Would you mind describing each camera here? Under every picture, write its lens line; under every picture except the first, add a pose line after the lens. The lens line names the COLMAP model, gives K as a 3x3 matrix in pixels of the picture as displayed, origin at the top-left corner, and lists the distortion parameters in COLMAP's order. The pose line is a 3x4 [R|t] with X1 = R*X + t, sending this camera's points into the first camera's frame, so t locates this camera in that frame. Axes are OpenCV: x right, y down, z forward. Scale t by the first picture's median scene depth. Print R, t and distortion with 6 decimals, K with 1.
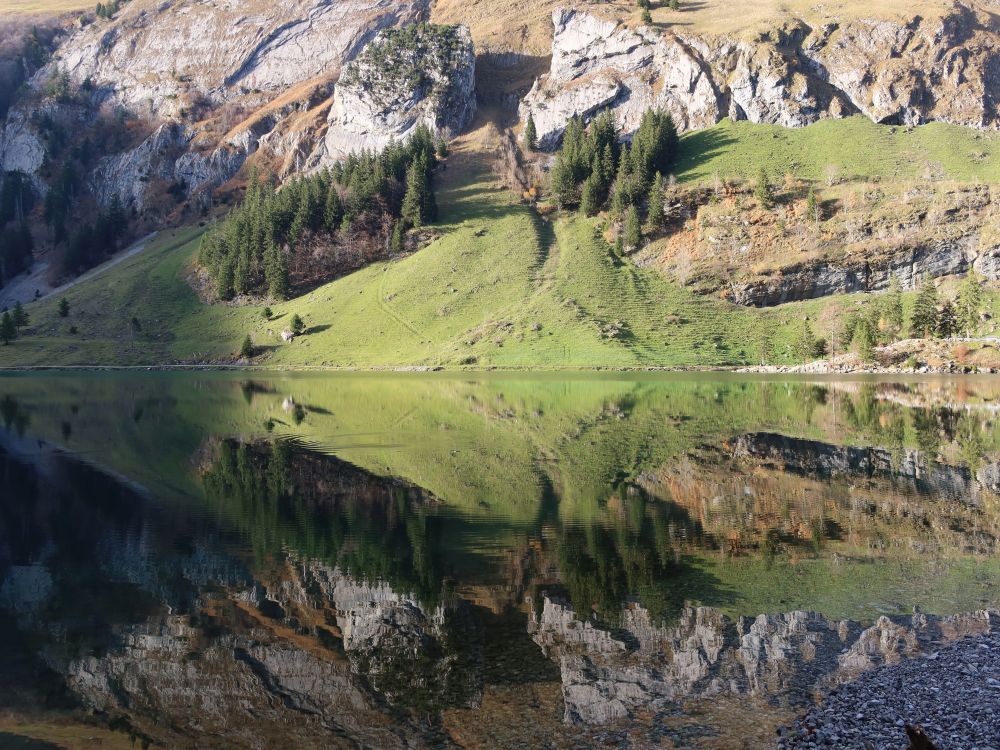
lens RADIAL K [[855.6, 0, 500.0], [0, 855.6, 375.0], [0, 0, 1]] dist [-0.008390, -0.002865]
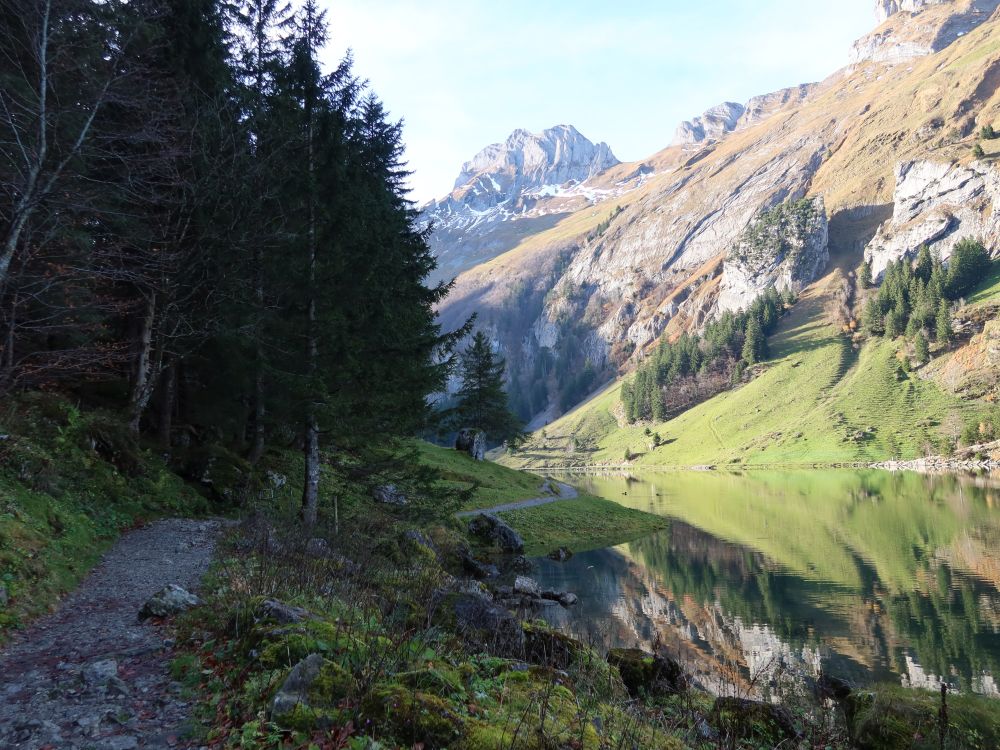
lens RADIAL K [[978.5, 0, 500.0], [0, 978.5, 375.0], [0, 0, 1]] dist [0.003462, -0.000837]
pose [[0.736768, -0.079462, -0.671460, 0.609871], [0.017607, 0.994988, -0.098430, -0.003343], [0.675916, 0.060698, 0.734475, -0.419764]]
